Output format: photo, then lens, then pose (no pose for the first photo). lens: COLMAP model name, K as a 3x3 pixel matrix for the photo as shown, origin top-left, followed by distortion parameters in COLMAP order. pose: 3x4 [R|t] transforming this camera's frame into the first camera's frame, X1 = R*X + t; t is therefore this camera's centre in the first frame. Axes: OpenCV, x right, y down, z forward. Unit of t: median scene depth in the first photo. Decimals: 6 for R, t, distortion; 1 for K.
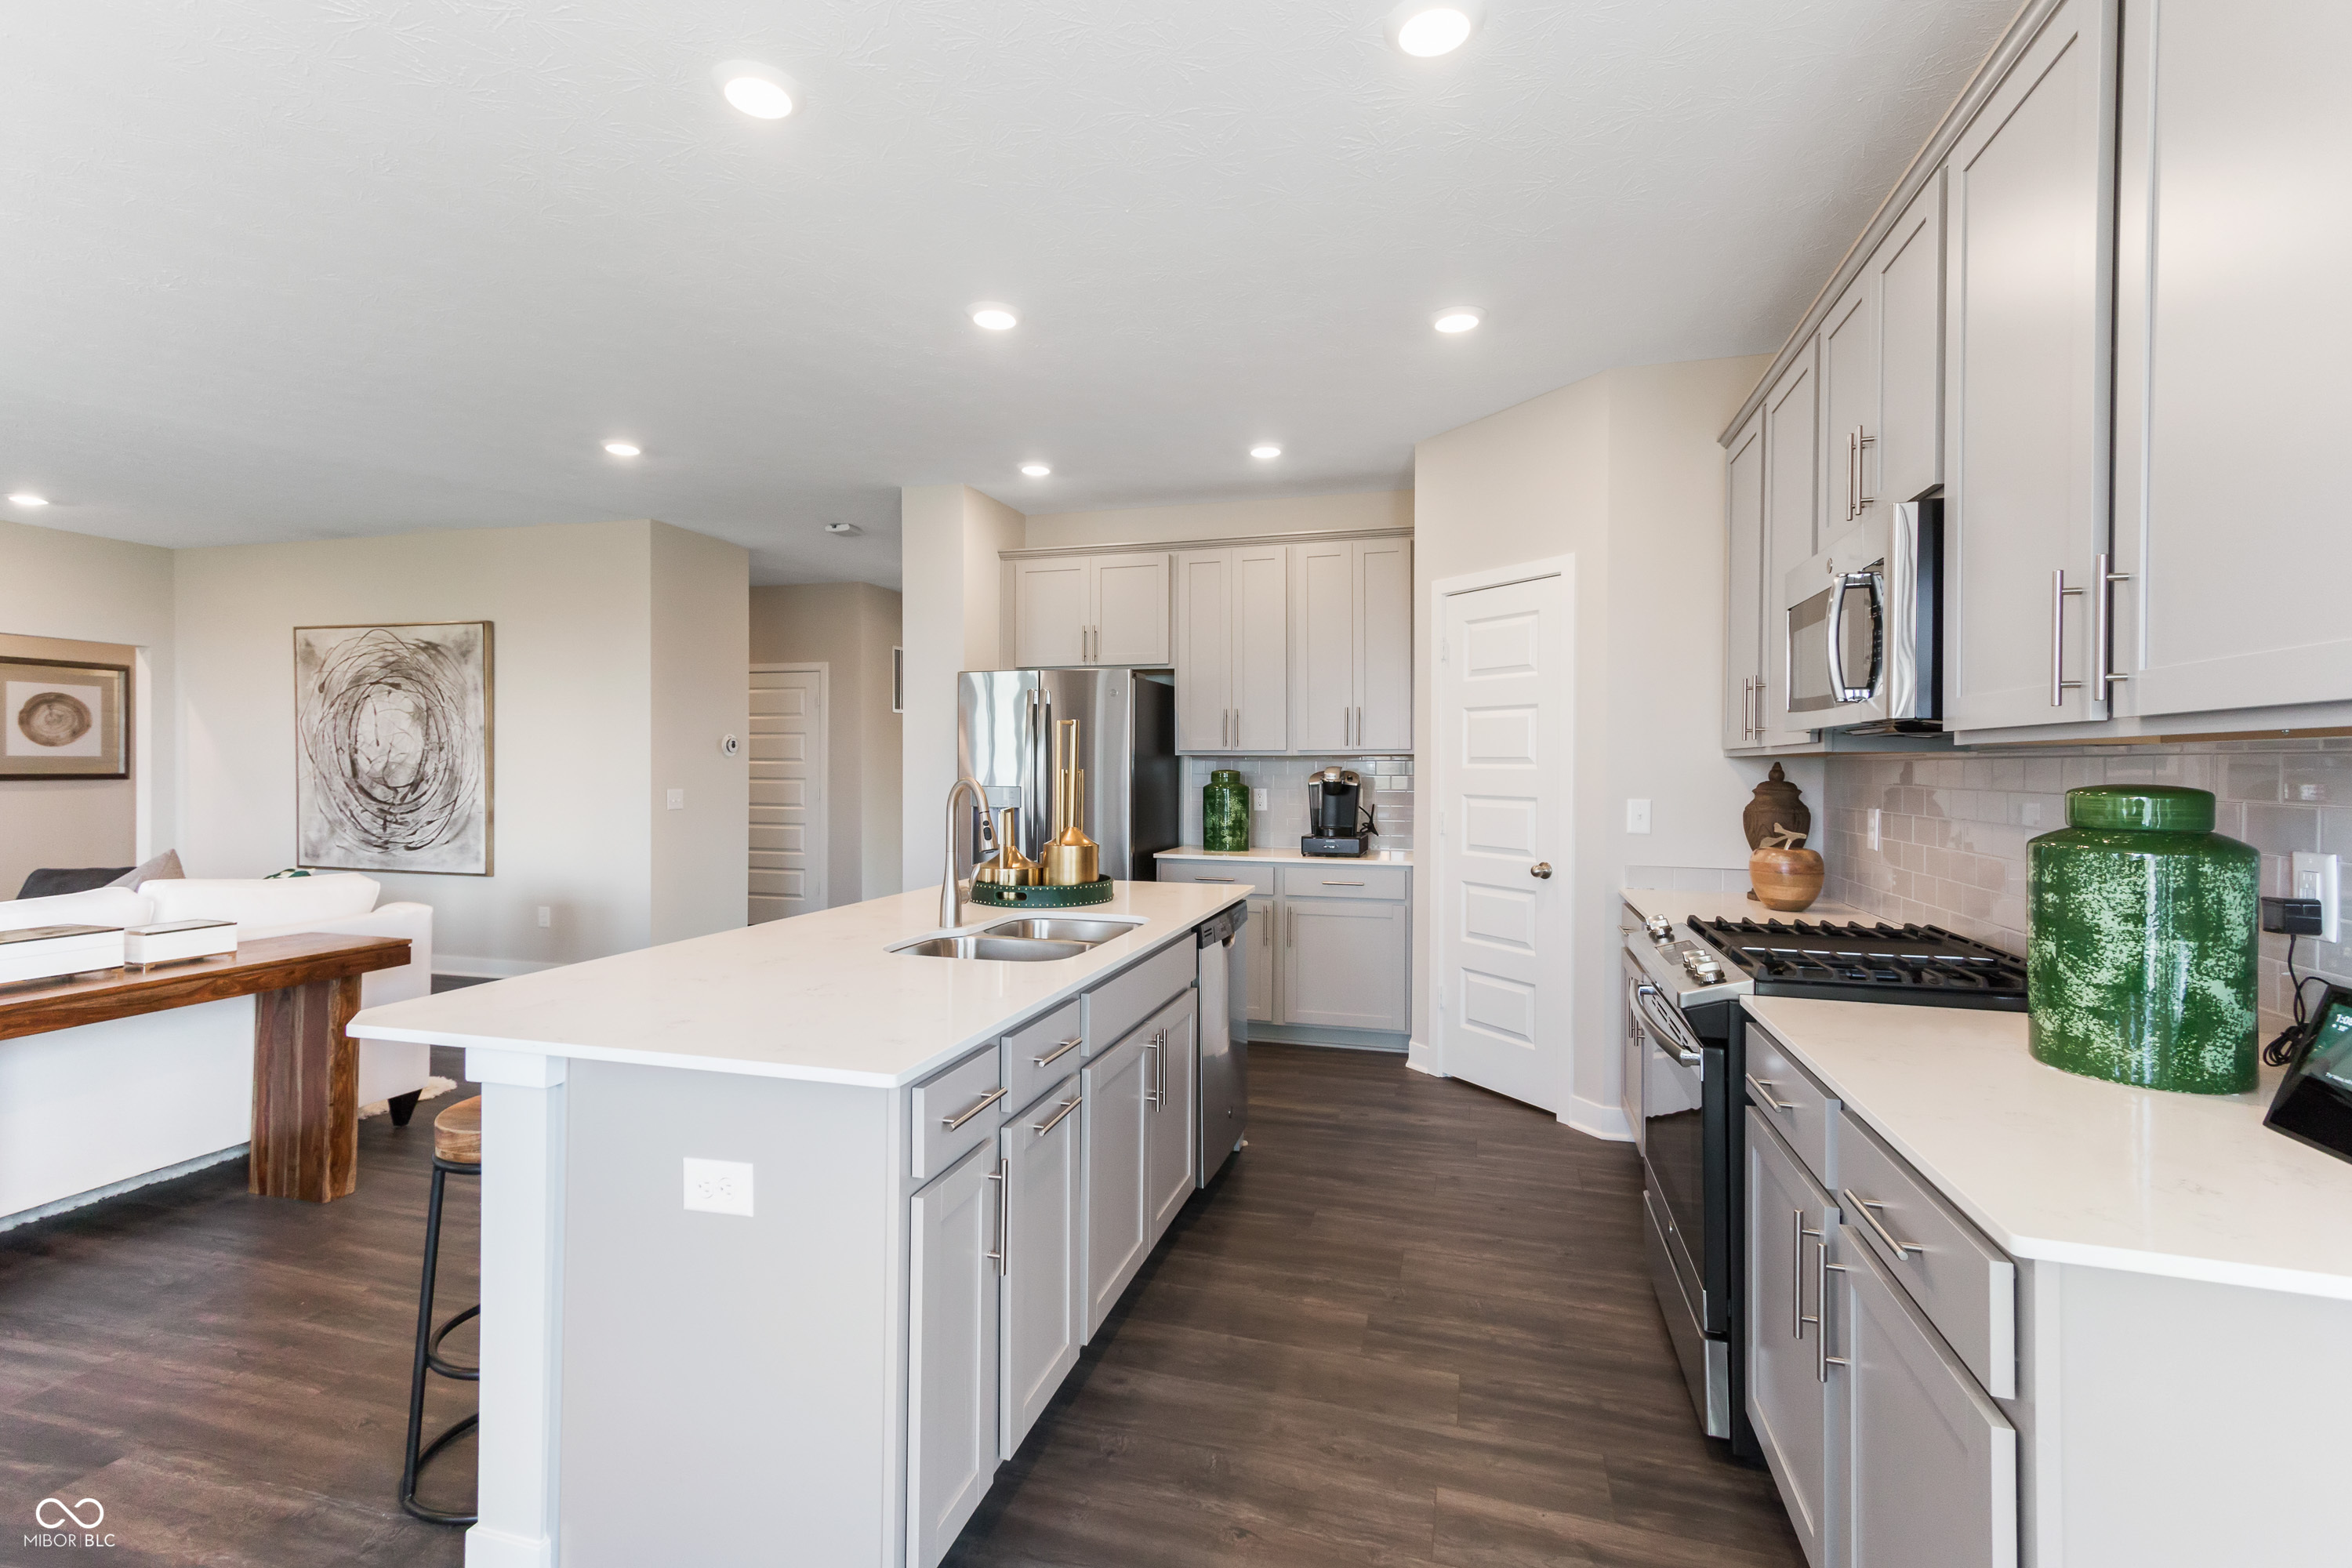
lens RADIAL K [[1072.5, 0, 1159.0], [0, 1072.5, 777.7], [0, 0, 1]] dist [0.025629, -0.003132]
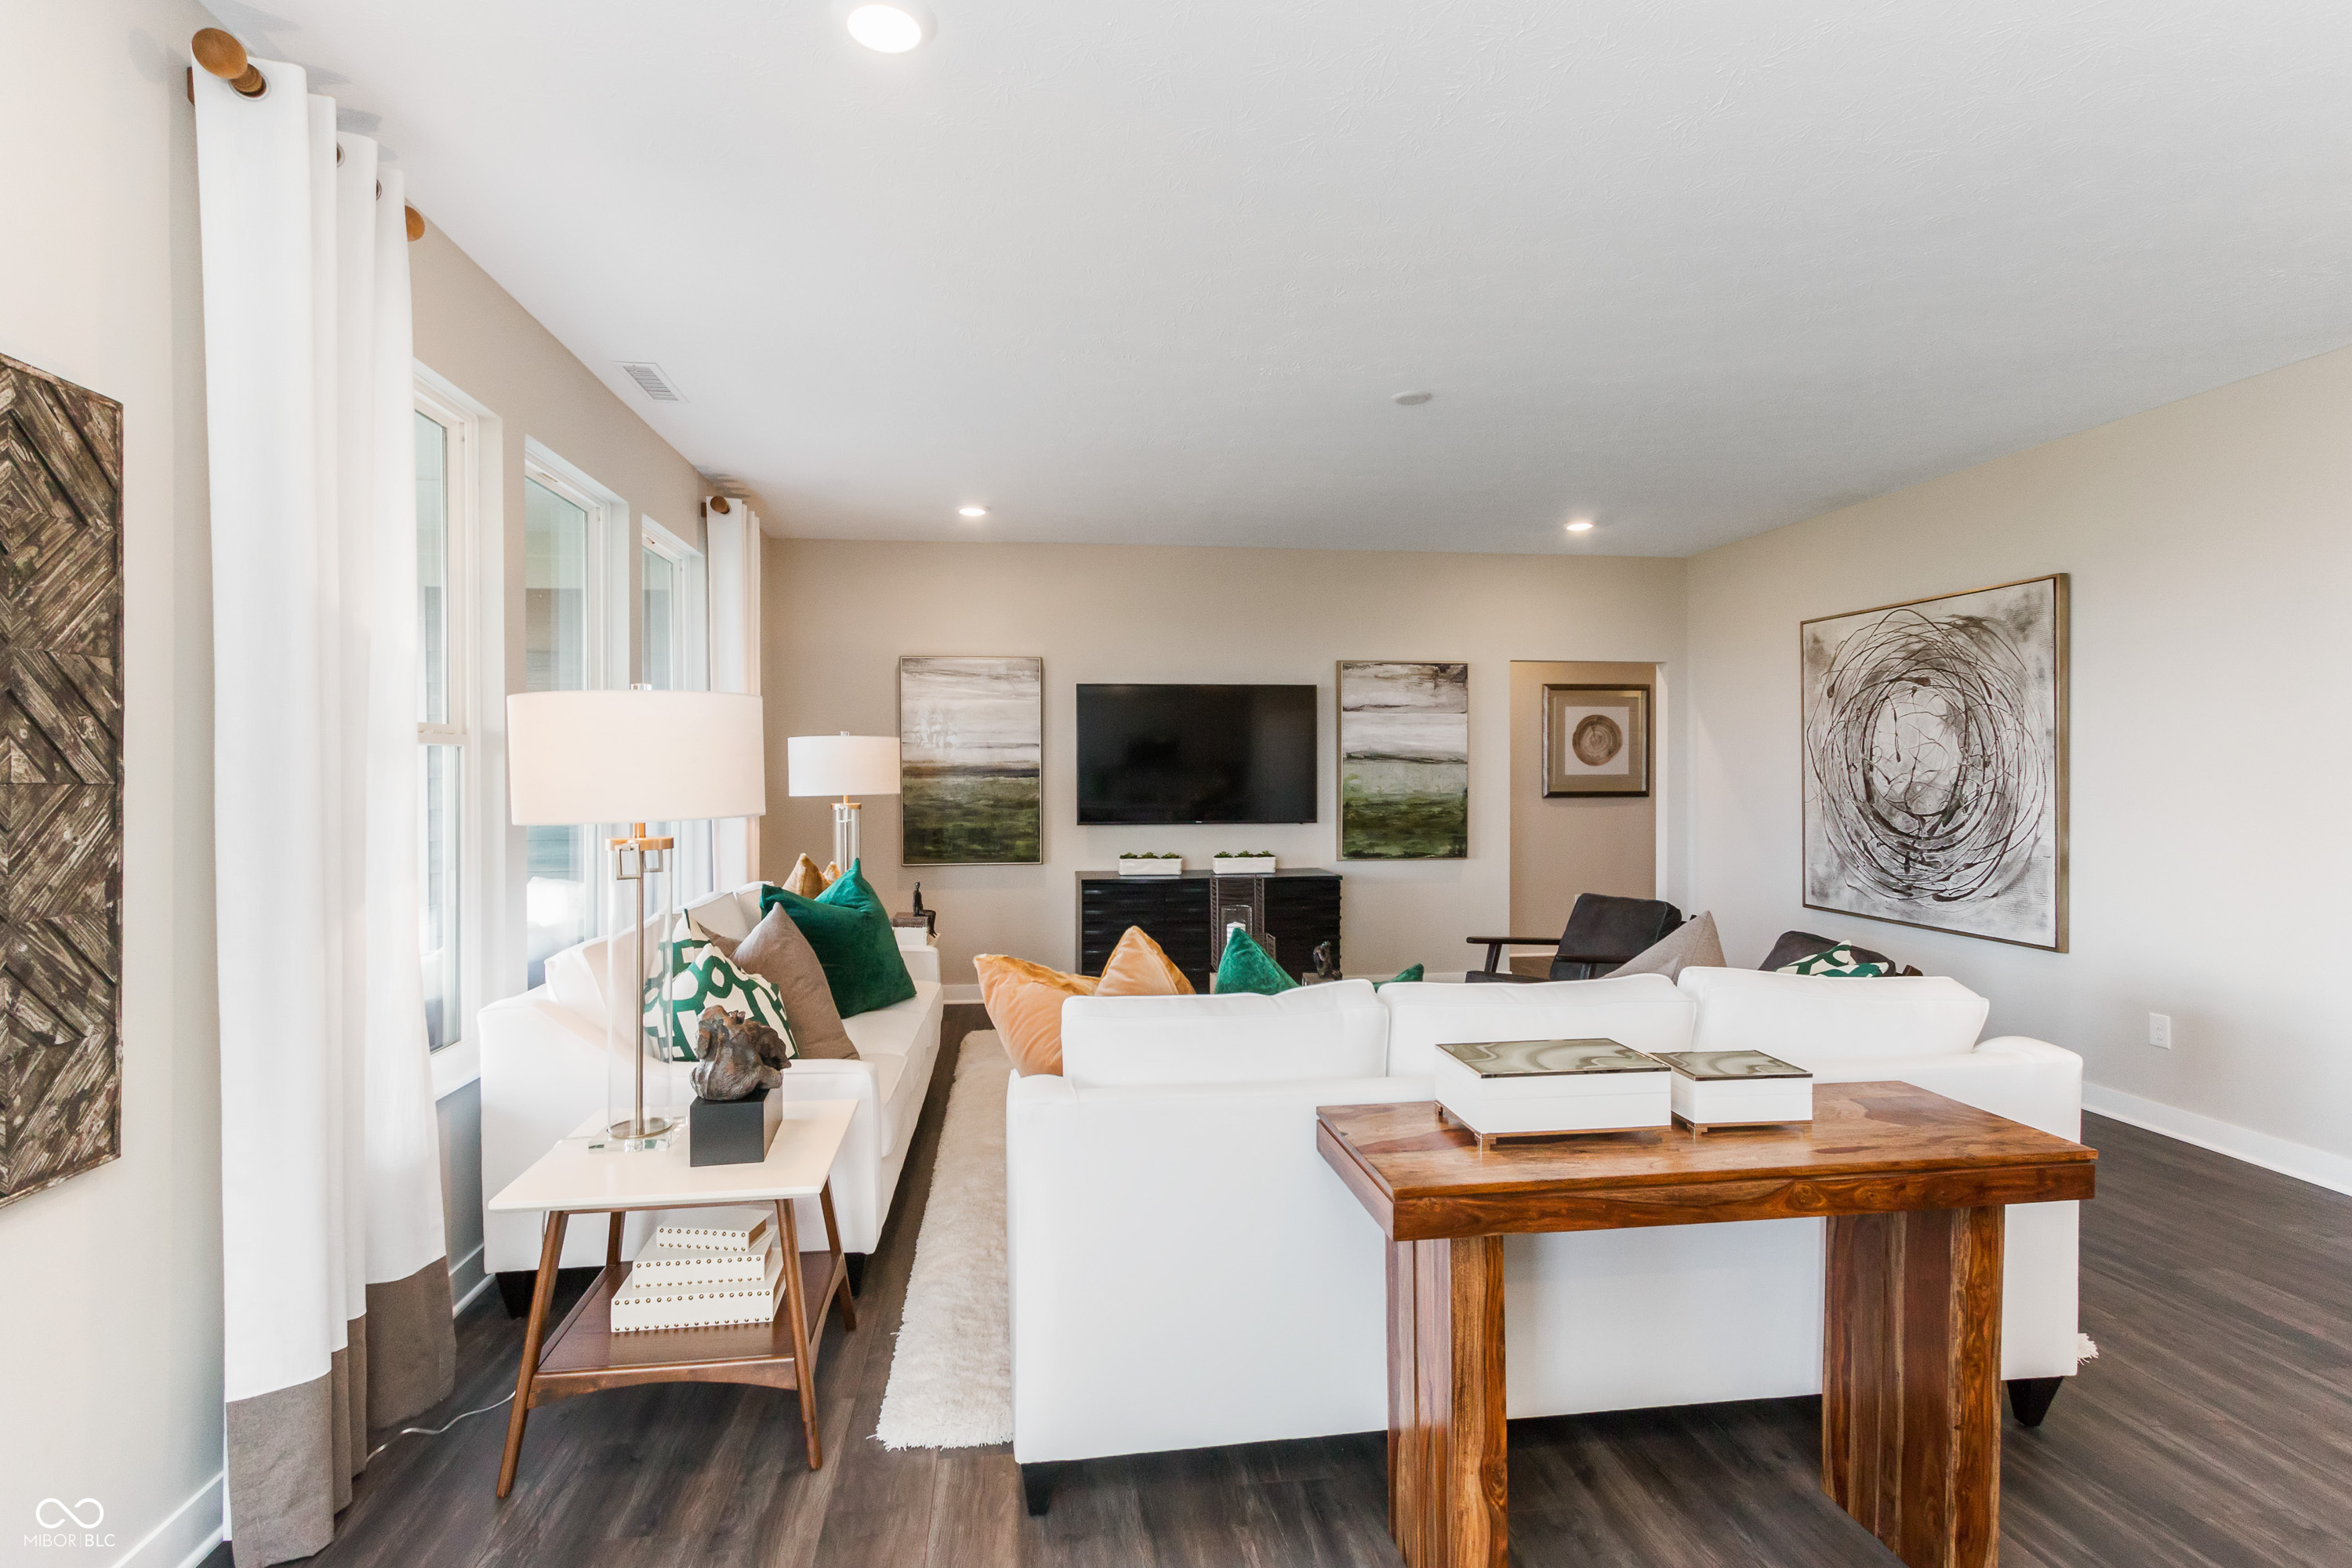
lens RADIAL K [[1129.6, 0, 1214.7], [0, 1129.6, 788.2], [0, 0, 1]] dist [0.019826, -0.002660]
pose [[0.440631, 0.005590, -0.897671, -0.209726], [-0.001794, 0.999984, 0.005346, -0.013611], [0.897686, -0.000746, 0.440634, 0.209565]]
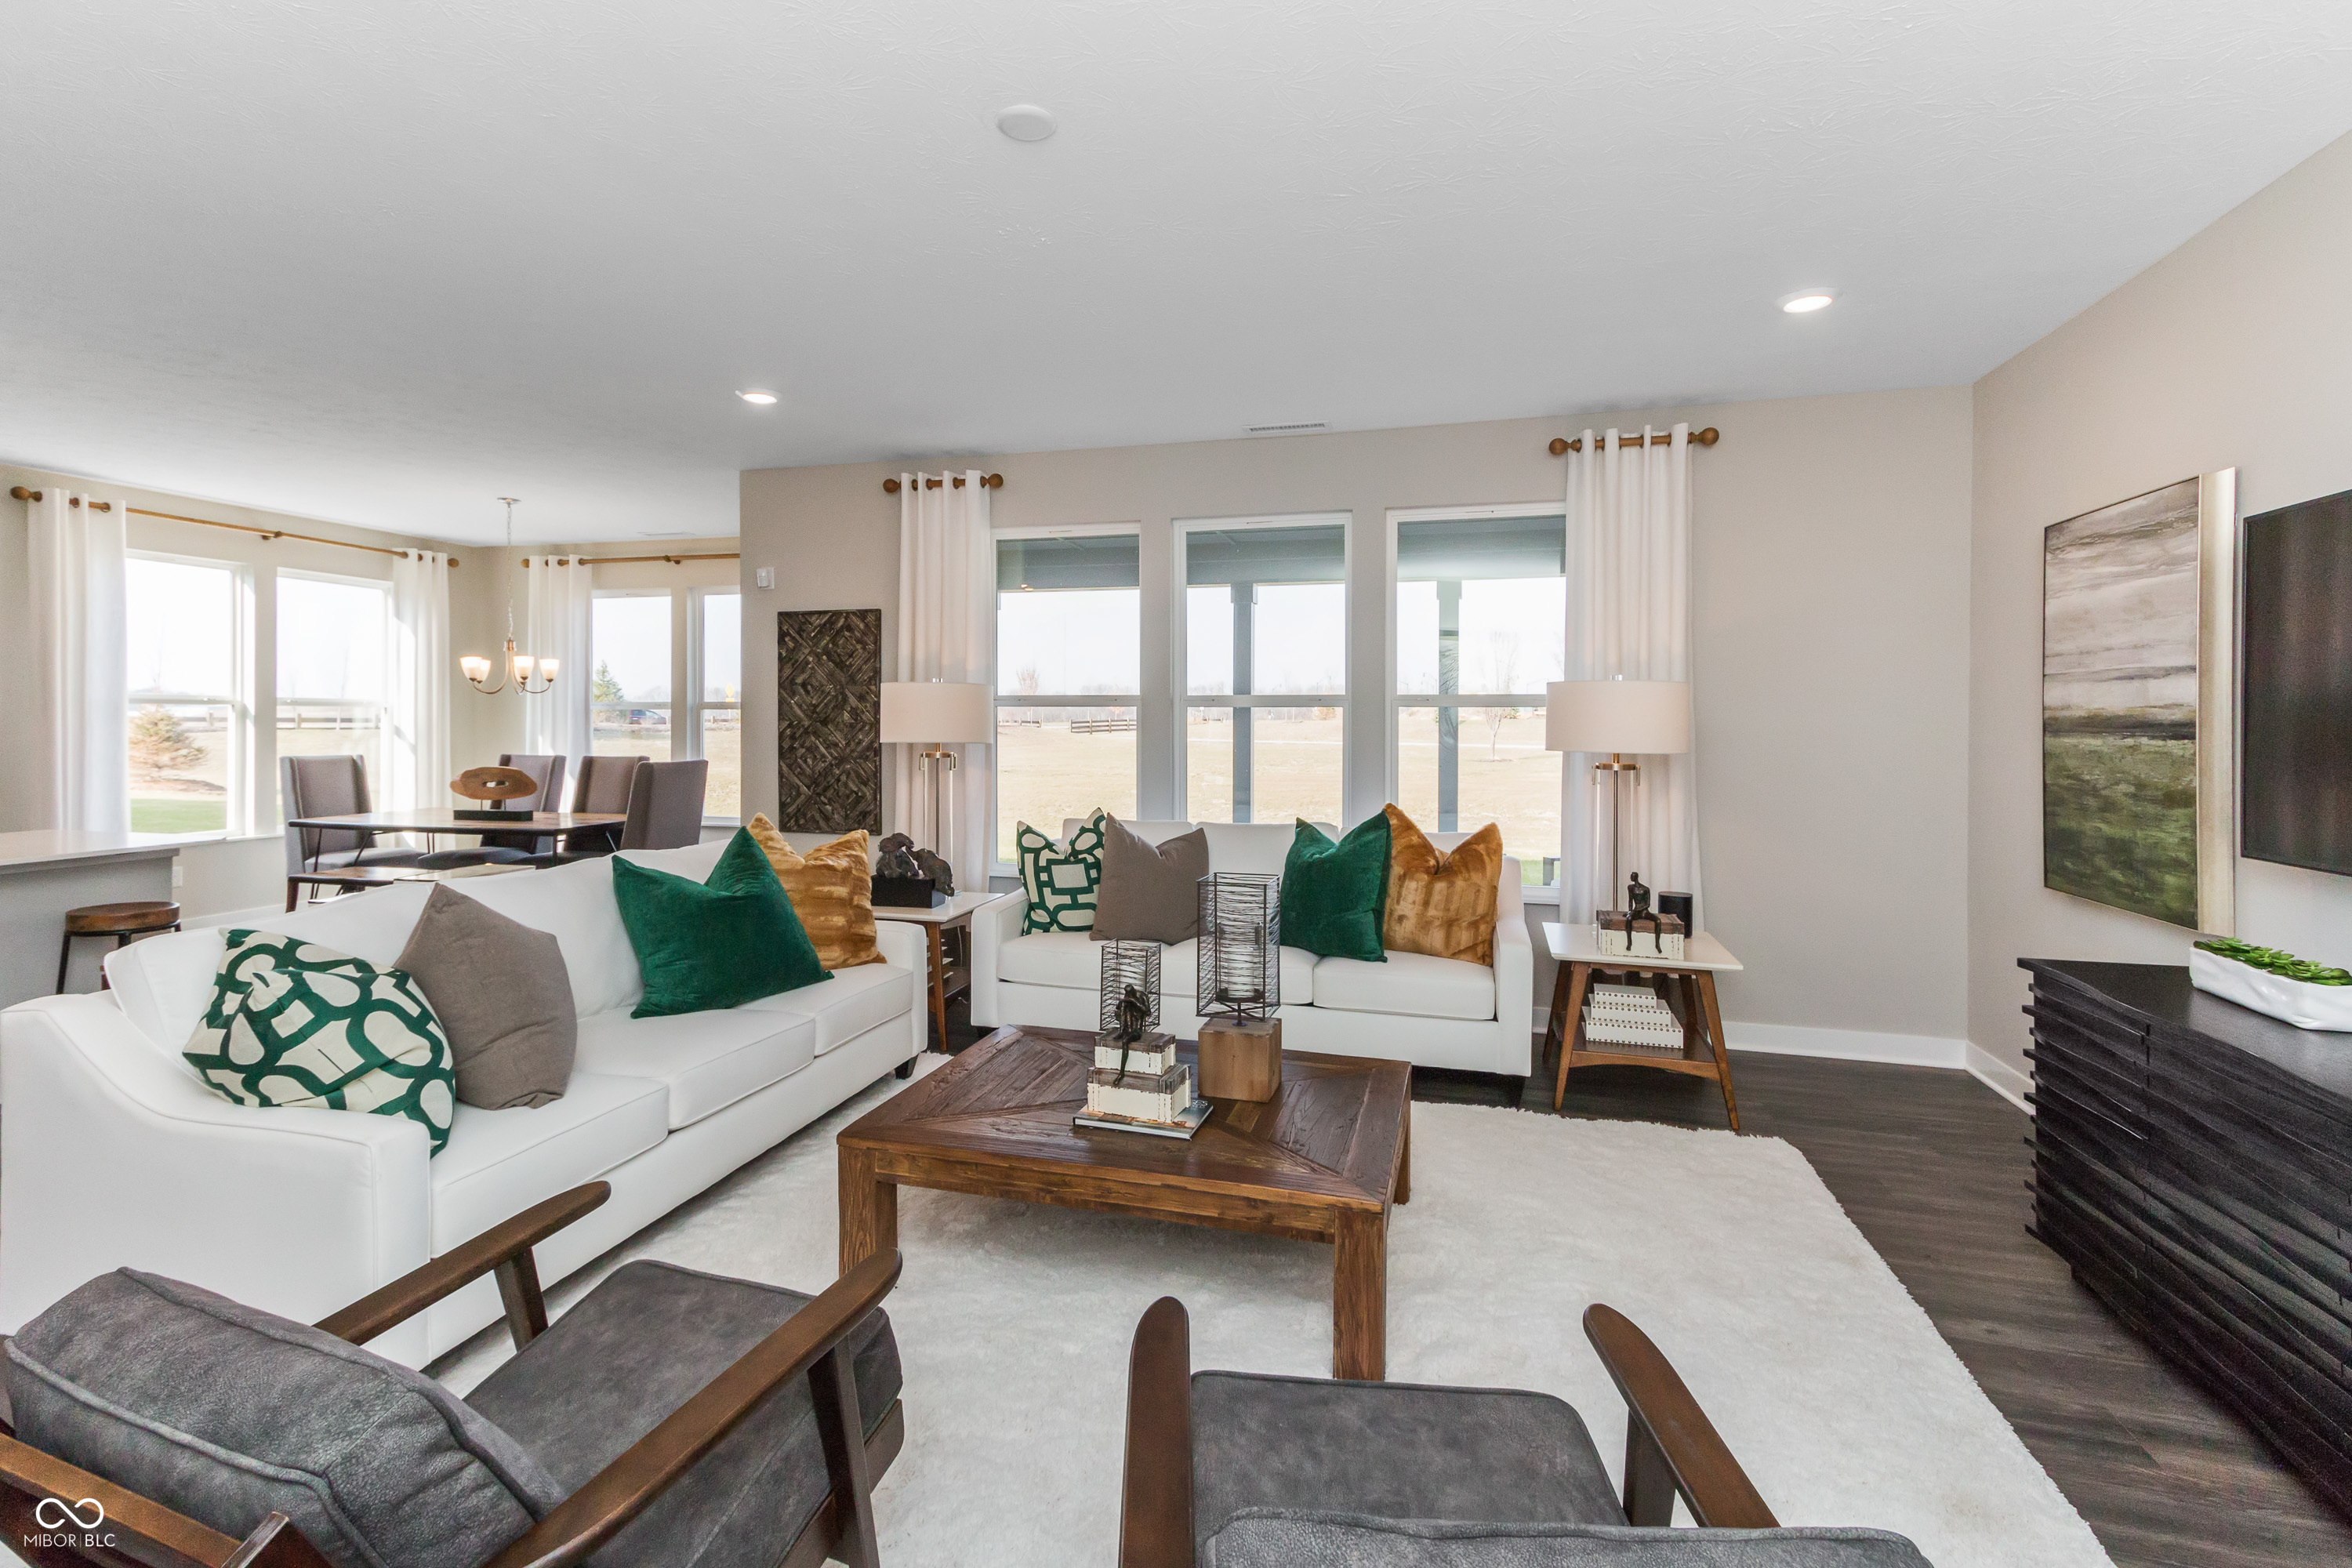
lens RADIAL K [[1072.5, 0, 1181.4], [0, 1072.5, 773.5], [0, 0, 1]] dist [0.025629, -0.003132]
pose [[-0.999012, -0.020771, -0.039276, -0.816672], [-0.022334, 0.998959, 0.039764, -0.012088], [0.038409, 0.040602, -0.998437, 1.012854]]
